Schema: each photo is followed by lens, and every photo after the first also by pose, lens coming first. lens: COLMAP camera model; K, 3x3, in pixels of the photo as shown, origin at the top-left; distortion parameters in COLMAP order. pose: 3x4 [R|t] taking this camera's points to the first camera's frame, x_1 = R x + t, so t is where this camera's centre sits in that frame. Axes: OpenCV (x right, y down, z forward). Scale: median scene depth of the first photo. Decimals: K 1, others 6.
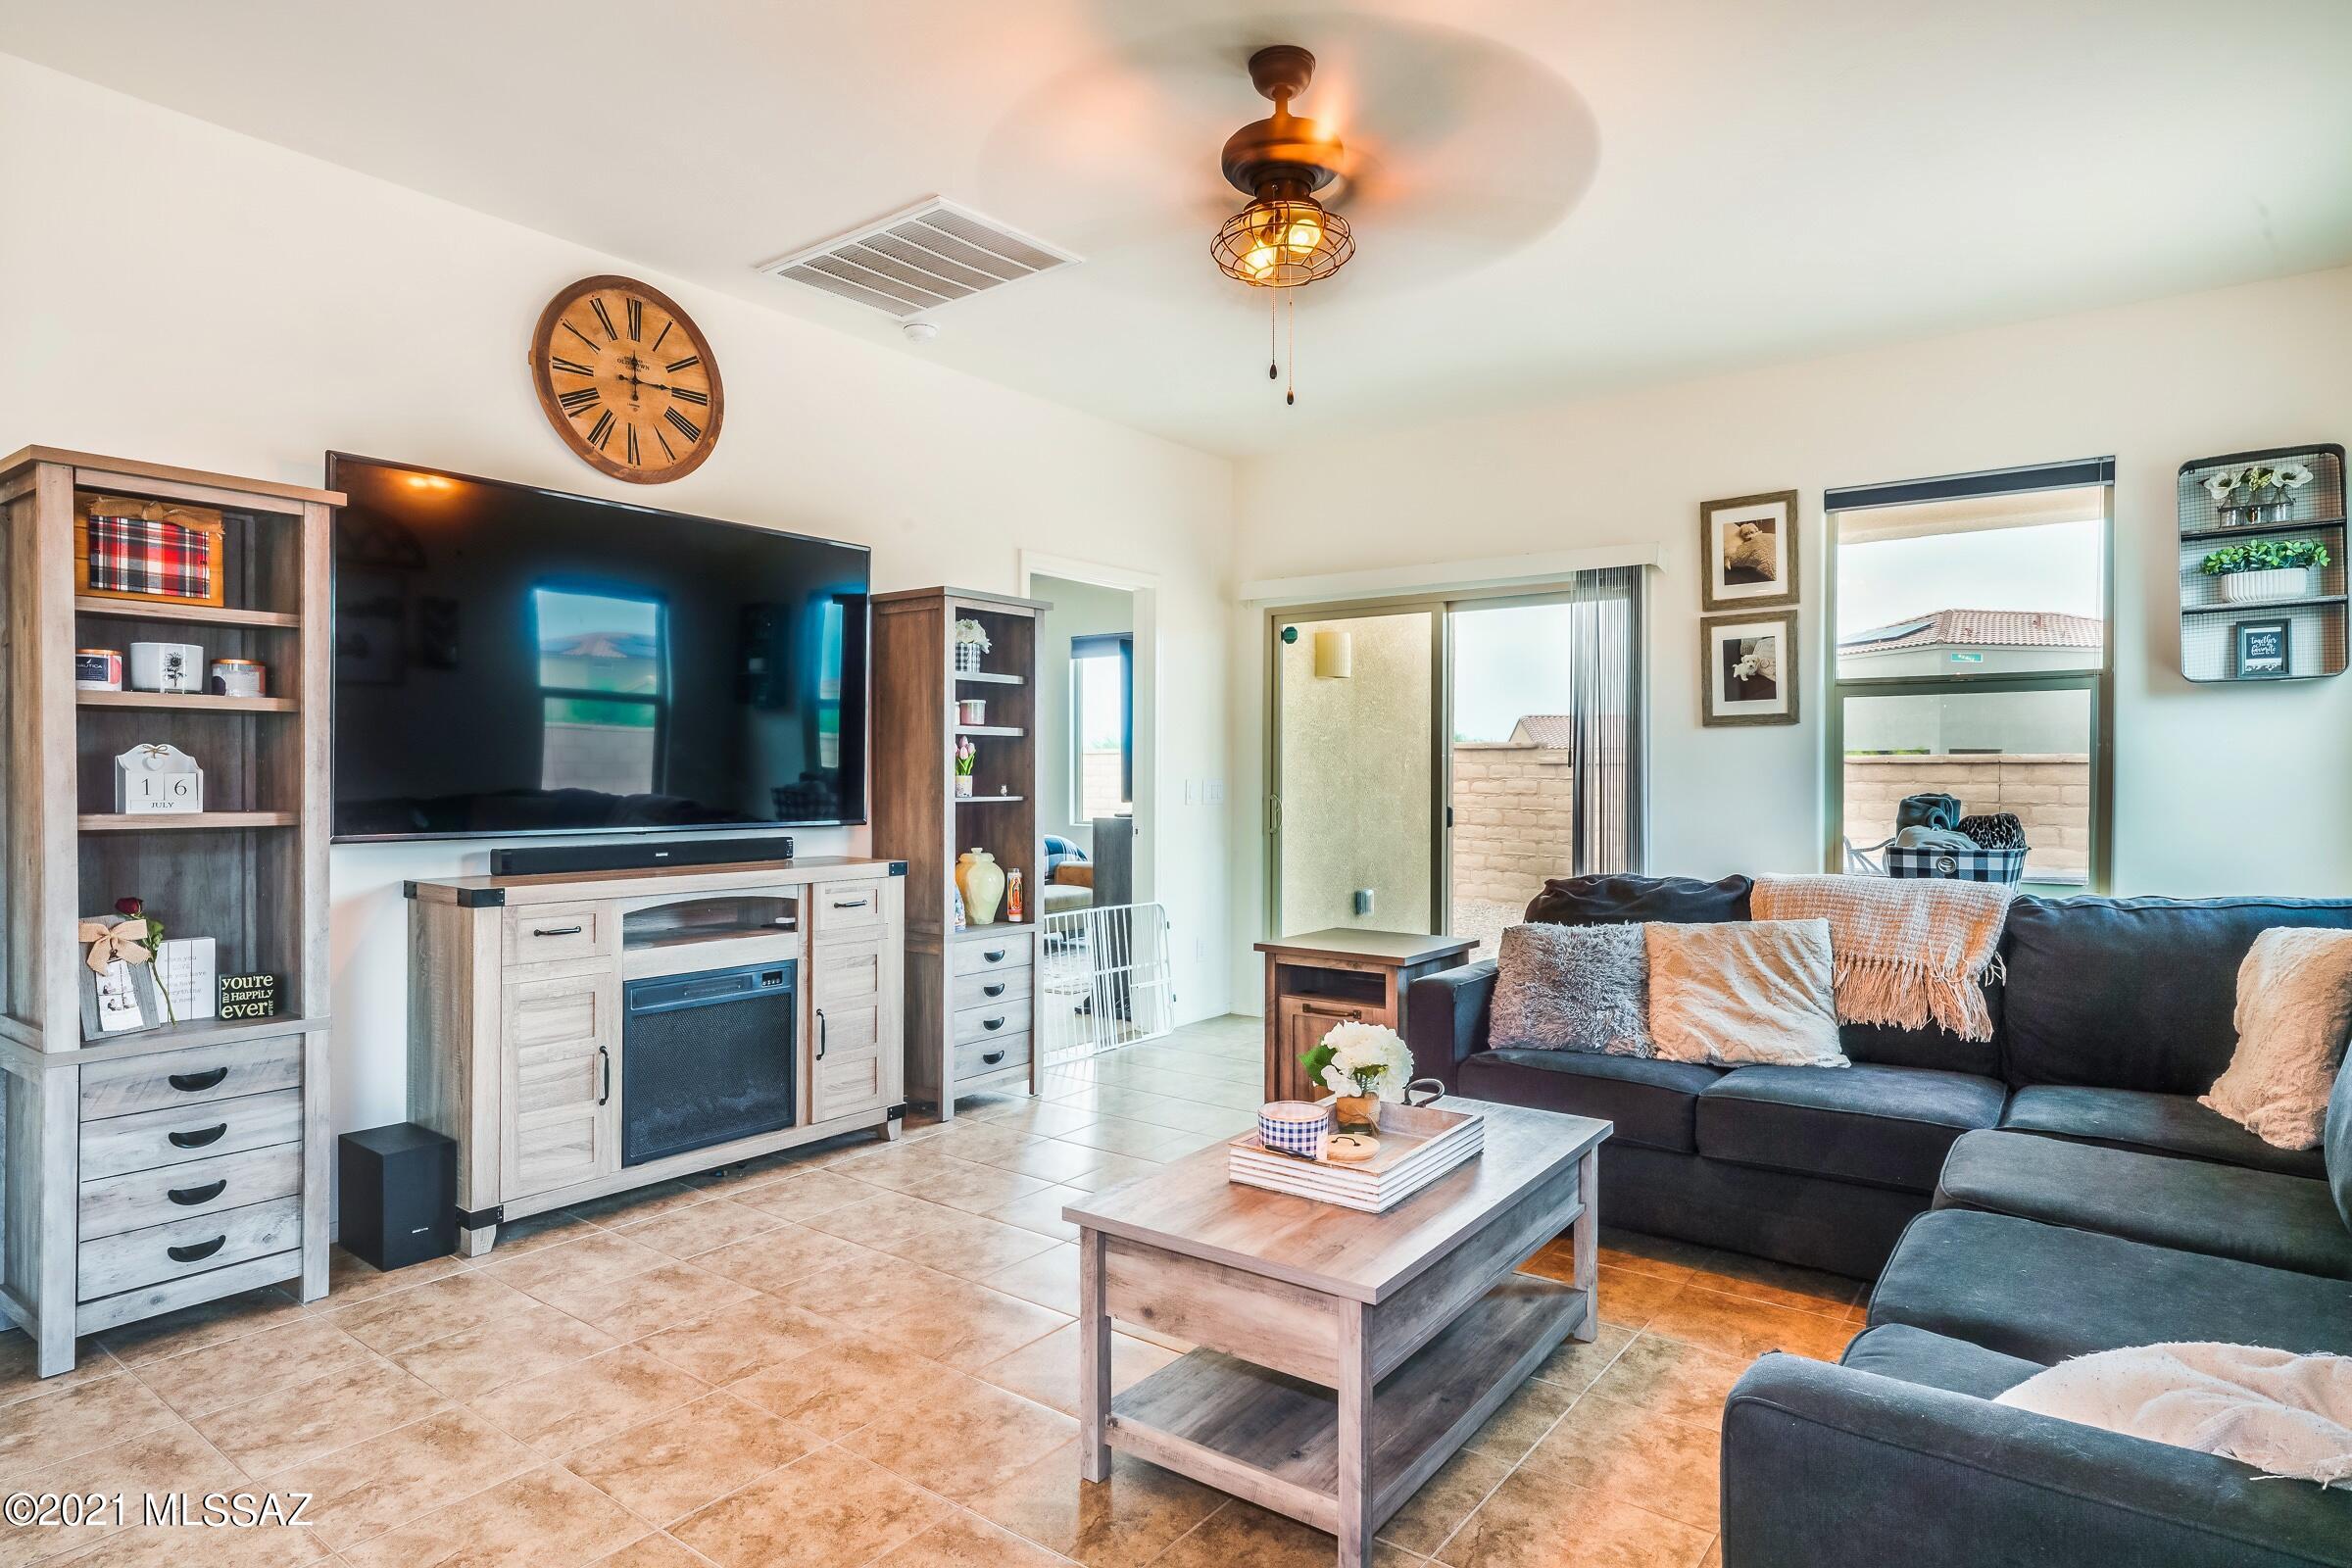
lens RADIAL K [[1283.4, 0, 1191.7], [0, 1283.4, 777.4], [0, 0, 1]] dist [-0.000300, 0.000810]
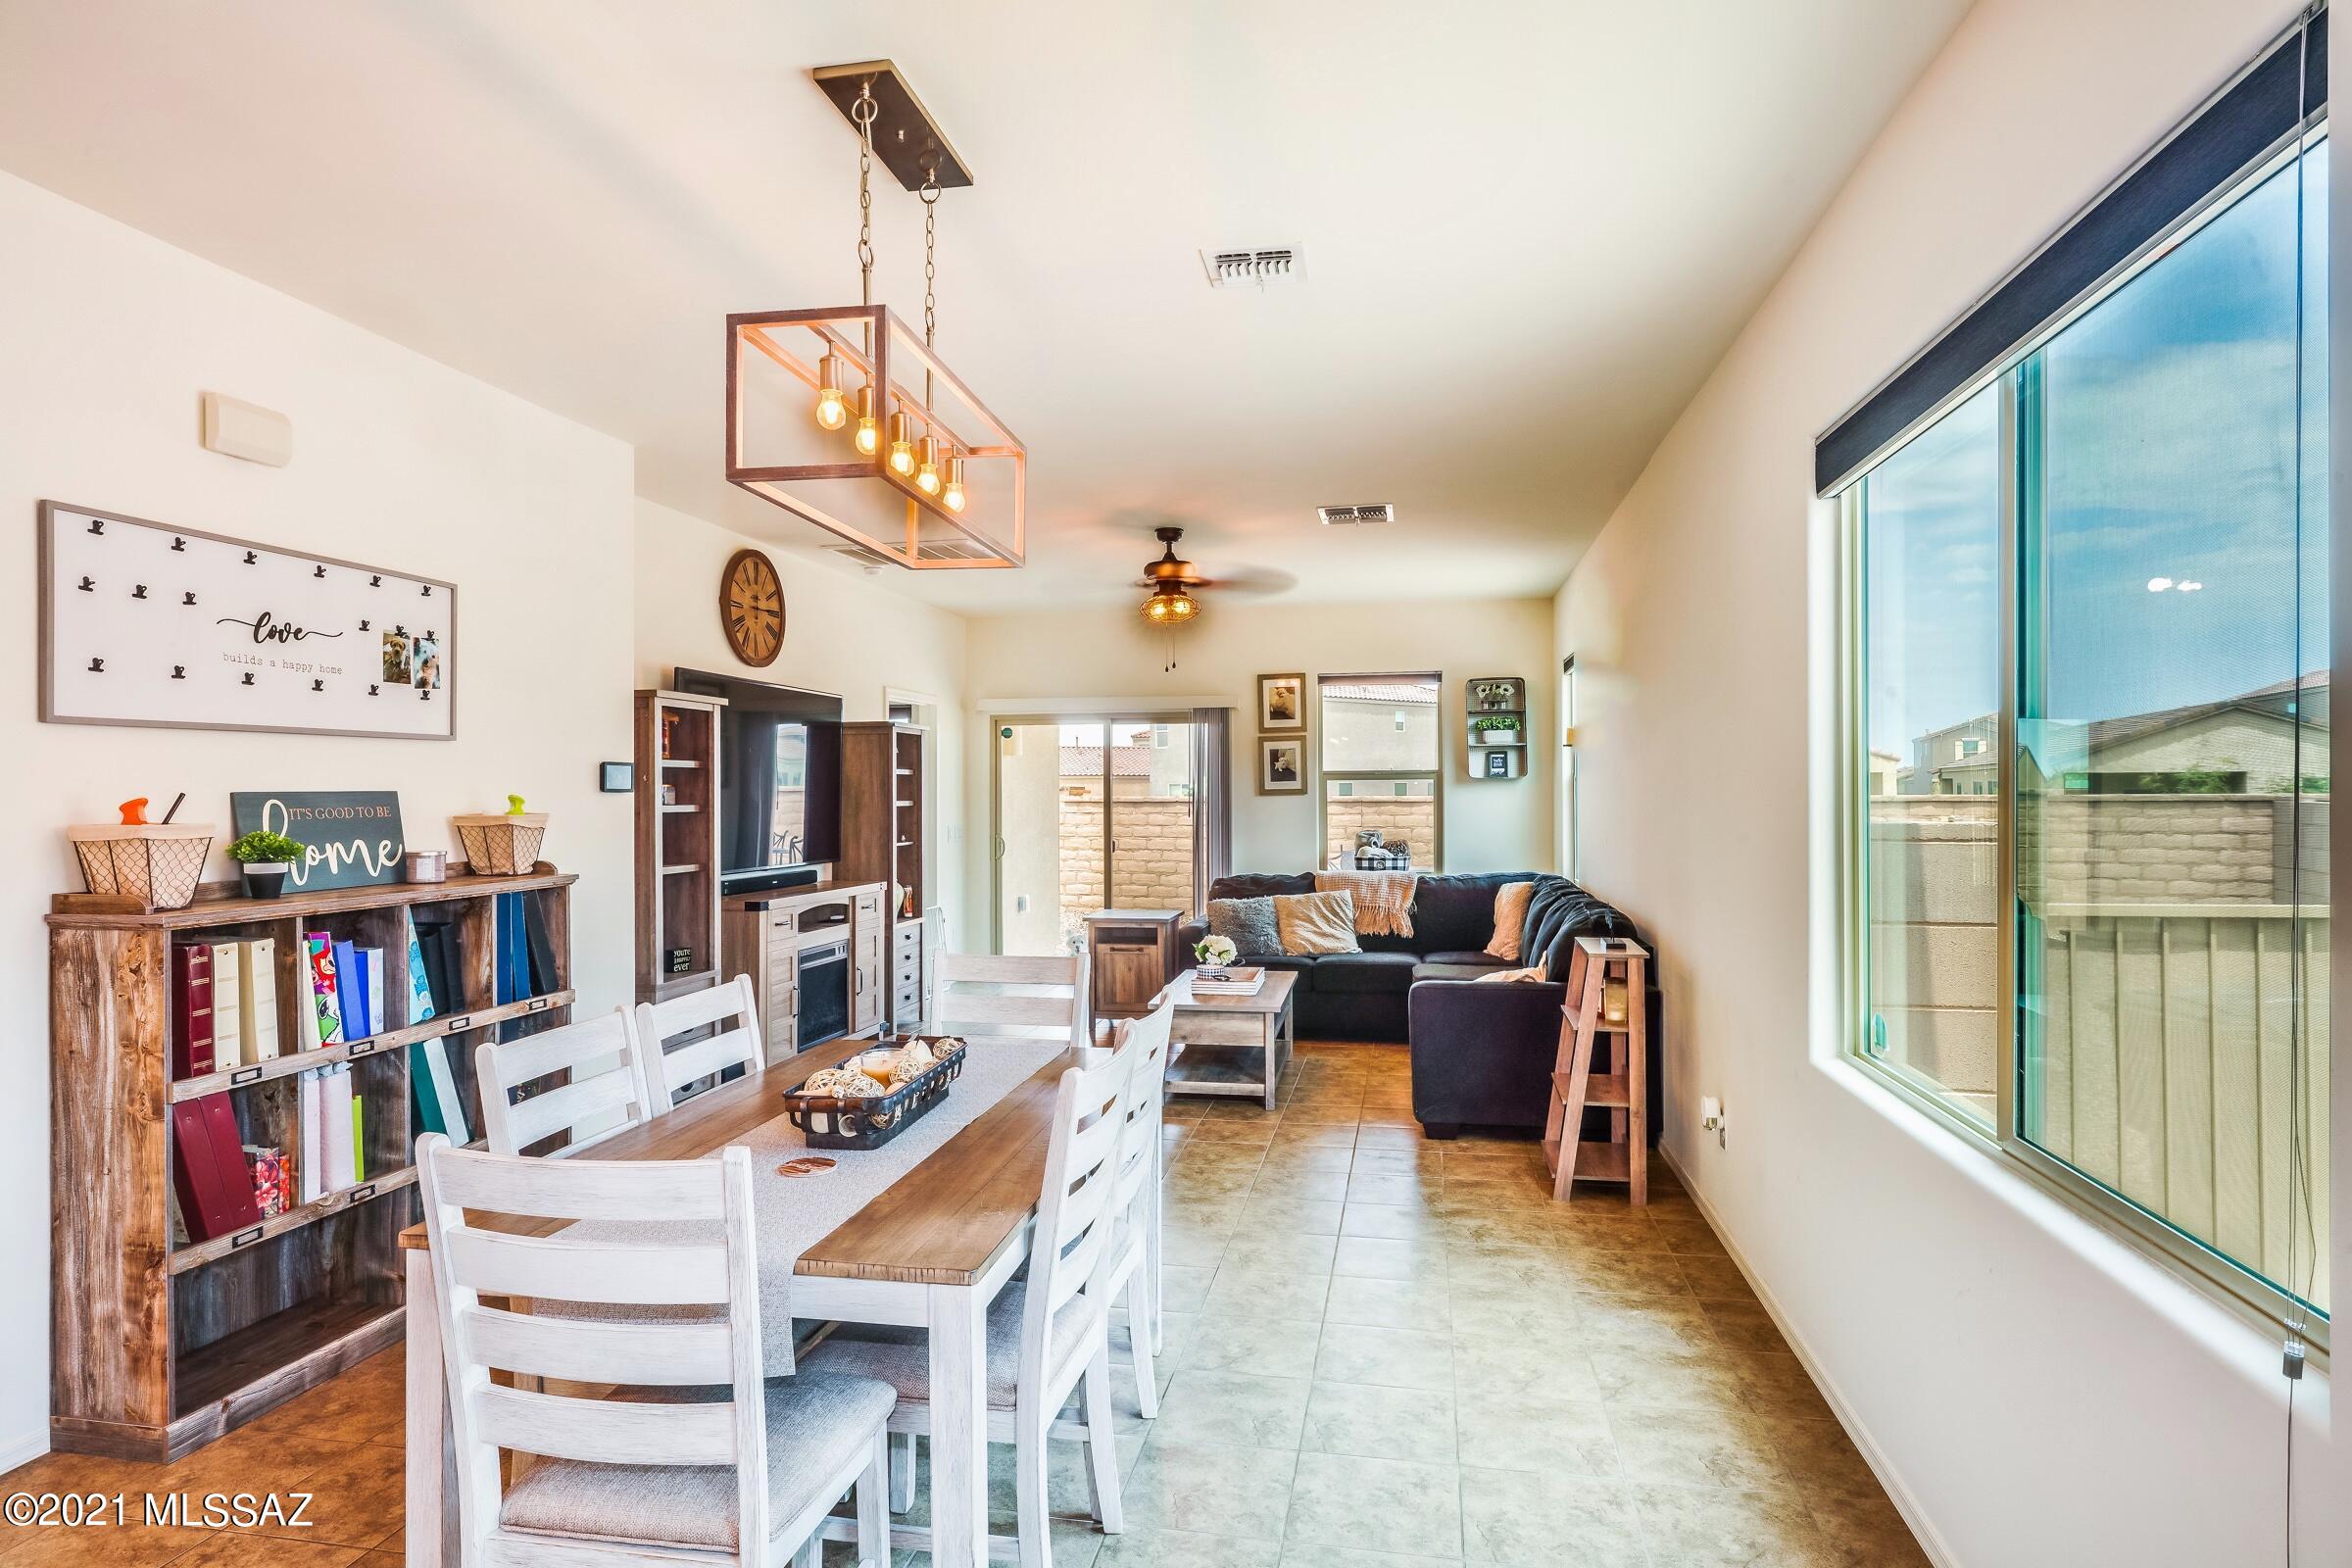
lens RADIAL K [[1283.8, 0, 1172.7], [0, 1283.8, 764.7], [0, 0, 1]] dist [-0.001769, 0.000346]
pose [[0.898231, 0.003216, 0.439512, -0.662551], [0.007972, 0.999690, -0.023608, -0.050713], [-0.439452, 0.024709, 0.897926, -0.765656]]
